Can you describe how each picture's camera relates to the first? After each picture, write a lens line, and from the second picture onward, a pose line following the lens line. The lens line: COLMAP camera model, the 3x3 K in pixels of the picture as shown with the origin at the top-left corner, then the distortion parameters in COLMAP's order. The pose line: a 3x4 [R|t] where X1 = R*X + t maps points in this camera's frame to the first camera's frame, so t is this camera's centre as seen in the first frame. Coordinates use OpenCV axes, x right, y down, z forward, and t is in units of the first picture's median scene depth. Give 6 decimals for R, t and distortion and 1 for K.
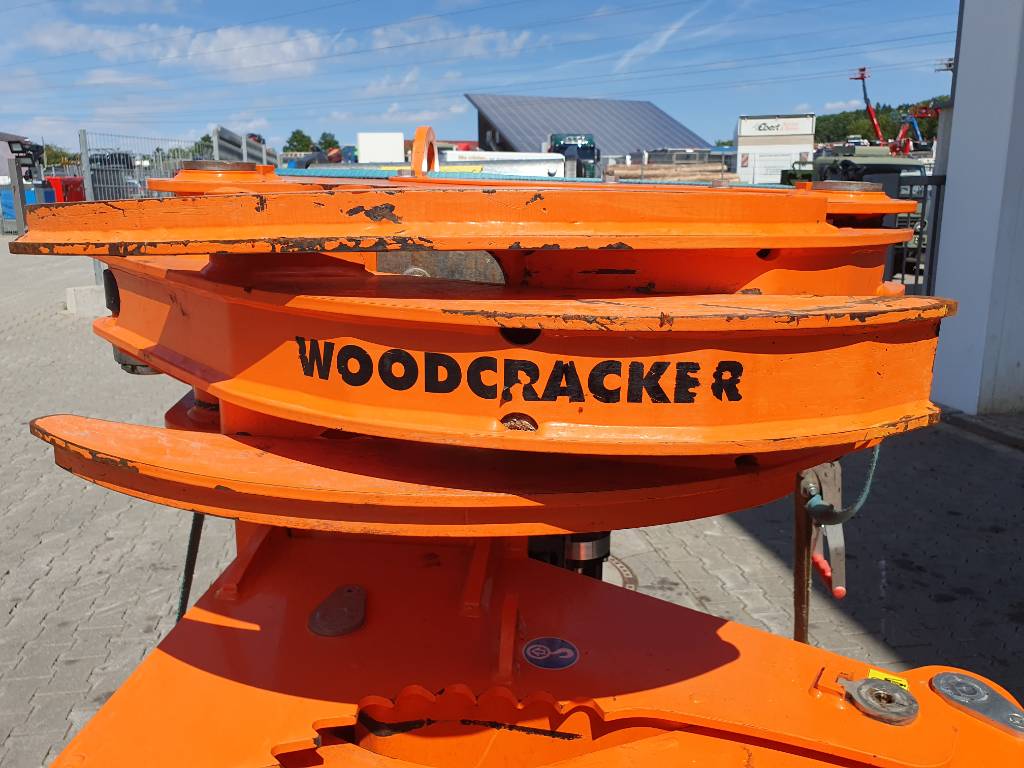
lens RADIAL K [[808.1, 0, 515.4], [0, 808.1, 385.0], [0, 0, 1]] dist [0.009504, 0.000675]
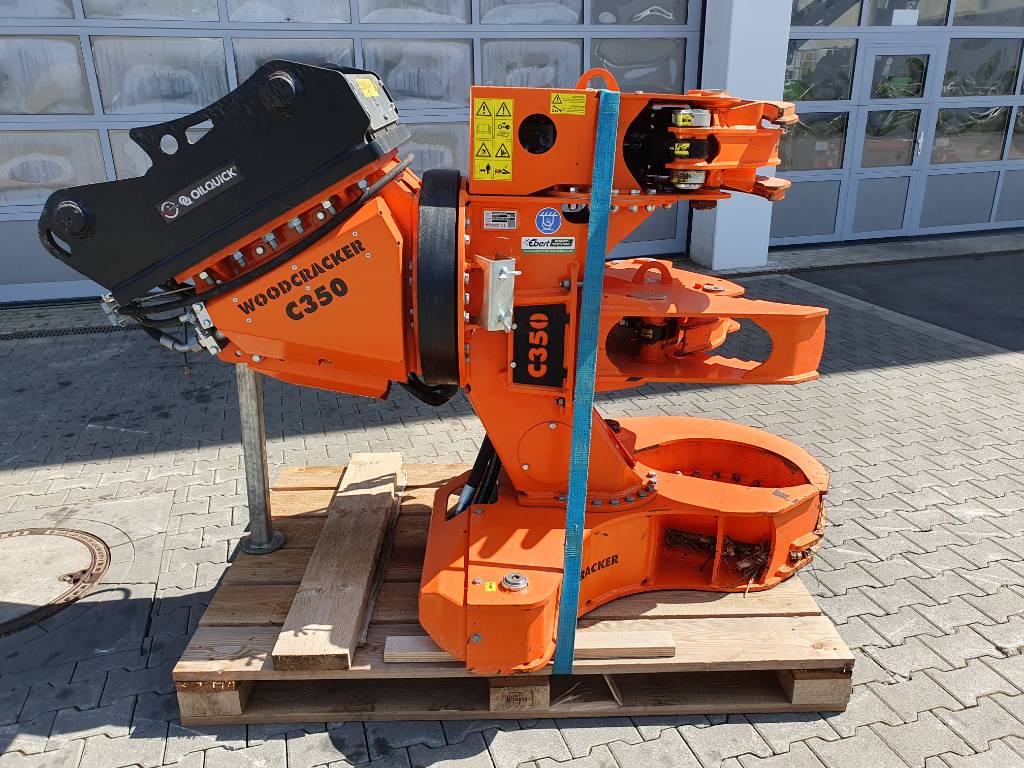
lens RADIAL K [[811.8, 0, 520.2], [0, 811.8, 386.2], [0, 0, 1]] dist [0.011885, 0.009116]
pose [[-0.104603, -0.340652, 0.934352, -0.654716], [0.224699, 0.907117, 0.355878, -0.103652], [-0.968797, 0.247174, -0.018343, 0.403581]]
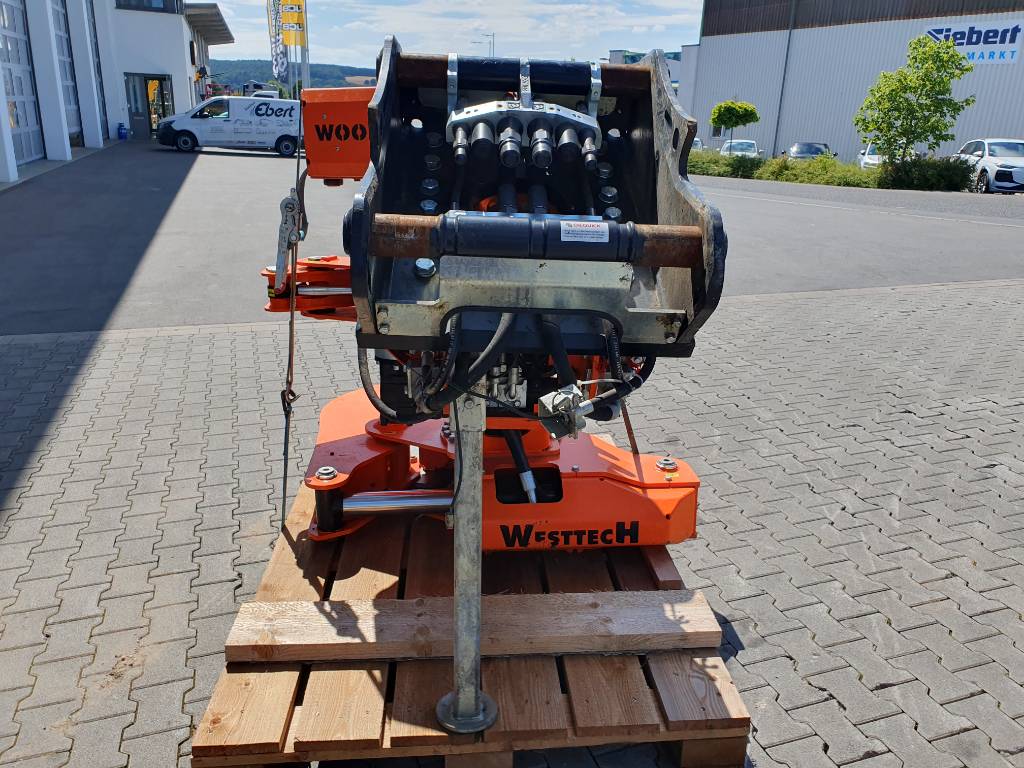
lens RADIAL K [[801.6, 0, 507.6], [0, 801.6, 378.6], [0, 0, 1]] dist [0.017936, -0.004005]
pose [[-0.991155, 0.014374, -0.131928, 0.031929], [-0.055668, 0.857394, 0.511642, -0.208623], [0.120468, 0.514460, -0.849010, 0.965544]]
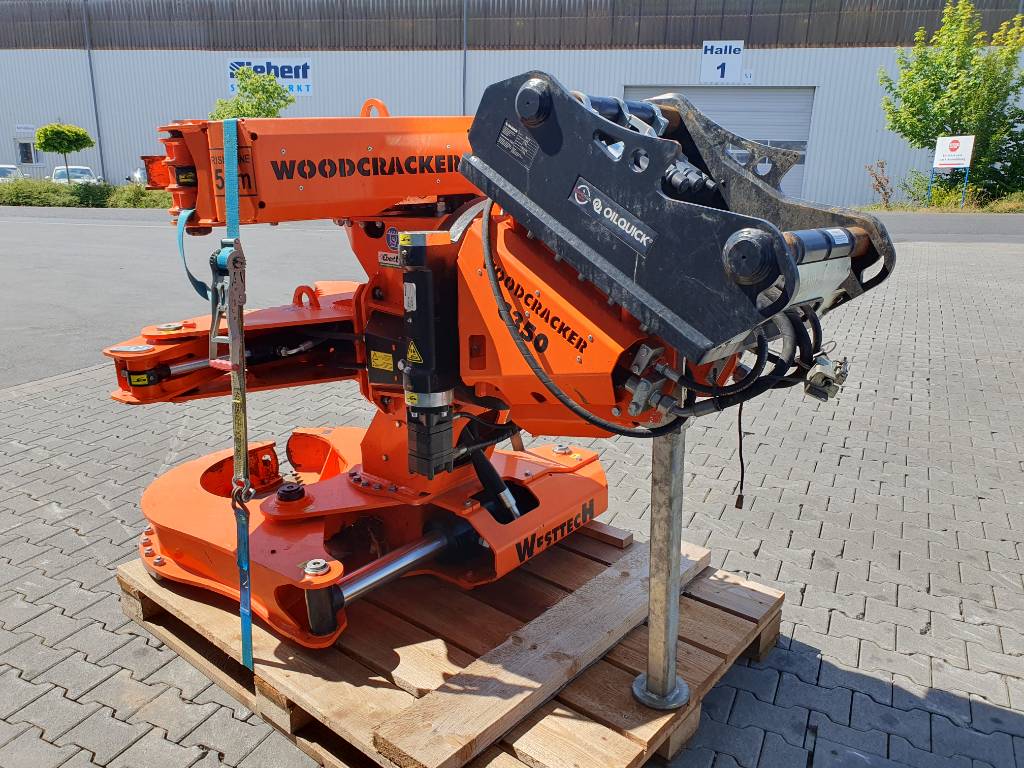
lens RADIAL K [[796.7, 0, 512.0], [0, 796.7, 384.0], [0, 0, 1]] dist [0.024704, 0.004061]
pose [[-0.594529, 0.212573, -0.775466, 0.430578], [-0.191989, 0.898998, 0.393629, -0.155236], [0.780817, 0.382905, -0.493668, 0.754114]]
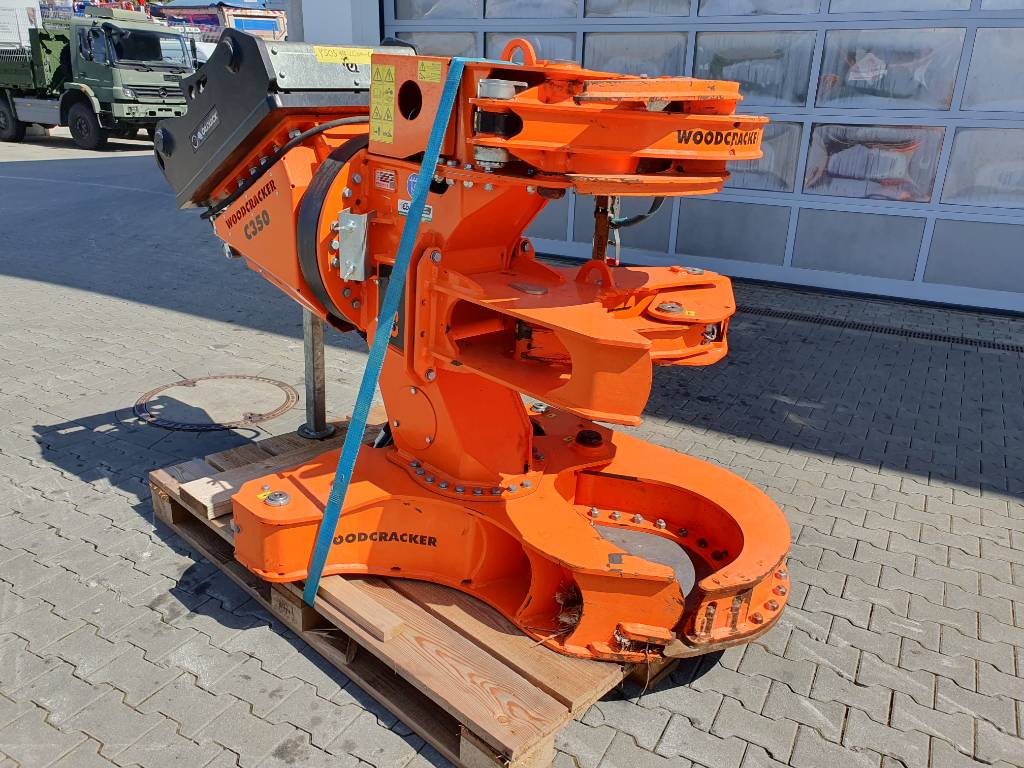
lens RADIAL K [[805.7, 0, 503.3], [0, 805.7, 383.7], [0, 0, 1]] dist [0.009536, 0.017809]
pose [[0.637197, -0.250039, 0.729014, -0.501832], [0.139566, 0.967706, 0.209918, 0.021414], [-0.757959, -0.032014, 0.651516, -0.079624]]
